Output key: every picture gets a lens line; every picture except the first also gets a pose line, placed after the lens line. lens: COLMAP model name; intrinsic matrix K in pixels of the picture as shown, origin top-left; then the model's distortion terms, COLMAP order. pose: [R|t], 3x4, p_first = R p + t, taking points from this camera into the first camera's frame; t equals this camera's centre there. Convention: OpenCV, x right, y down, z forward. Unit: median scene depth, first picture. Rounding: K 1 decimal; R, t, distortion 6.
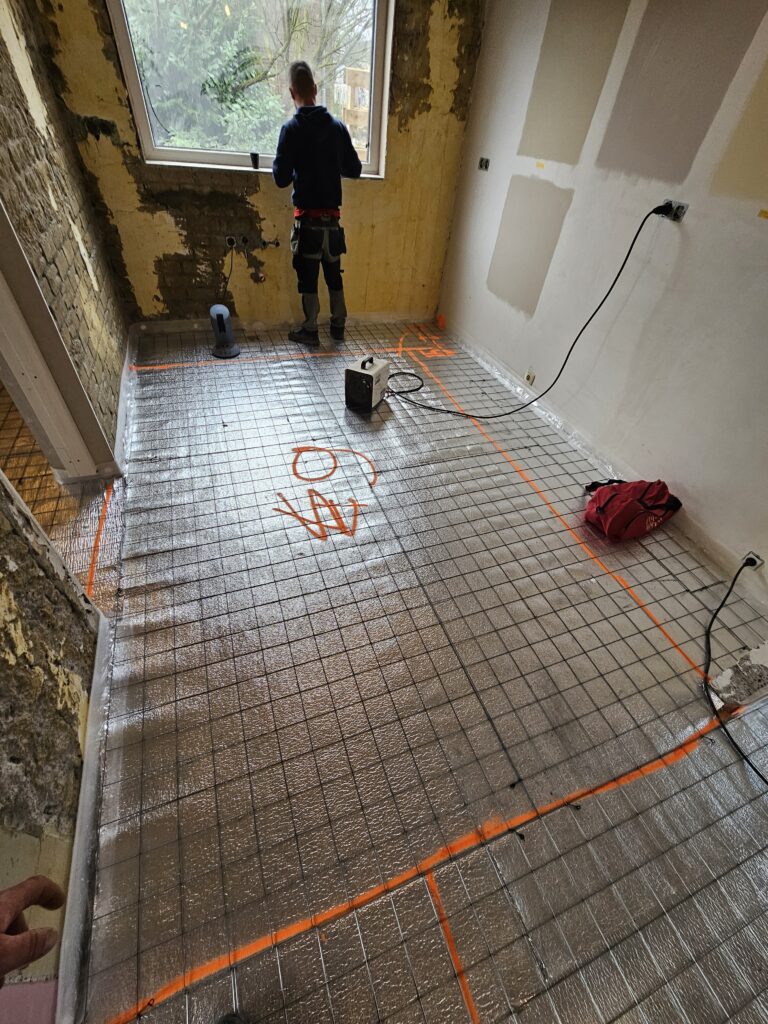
lens RADIAL K [[420.5, 0, 384.4], [0, 420.5, 512.7], [0, 0, 1]] dist [-0.002245, 0.002454]
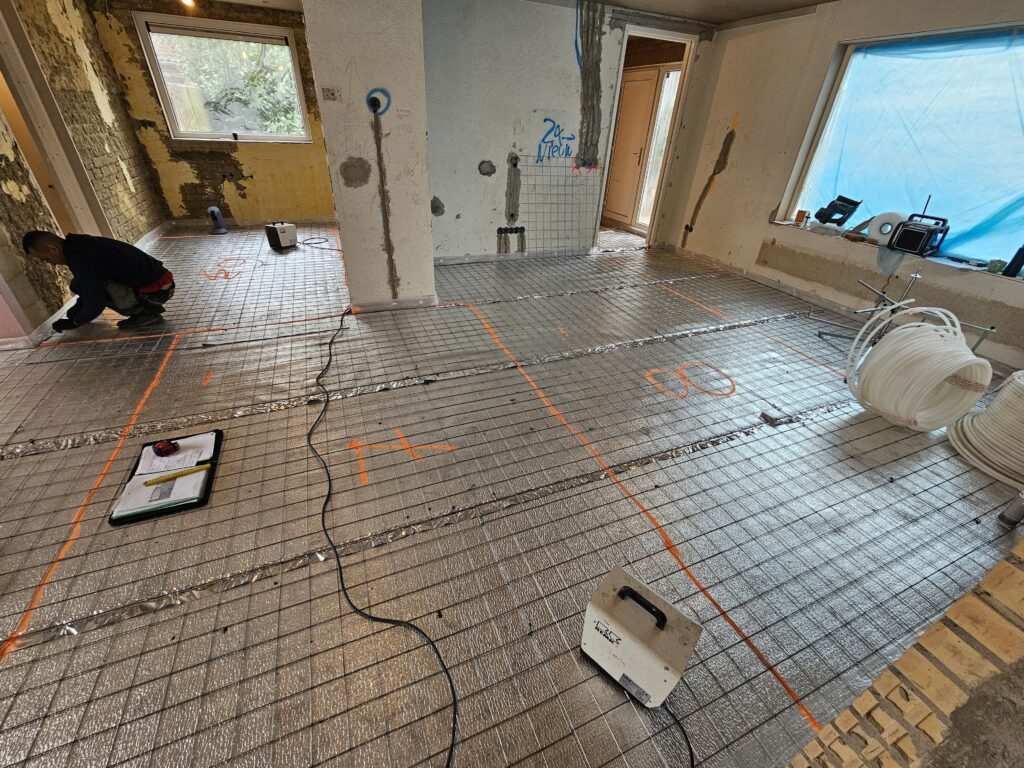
lens RADIAL K [[420.5, 0, 510.4], [0, 420.5, 381.3], [0, 0, 1]] dist [-0.002245, 0.002454]
pose [[0.998538, -0.053111, 0.010068, 0.872926], [0.054042, 0.976548, -0.208406, 0.725336], [0.001236, 0.208645, 0.977991, -0.646194]]
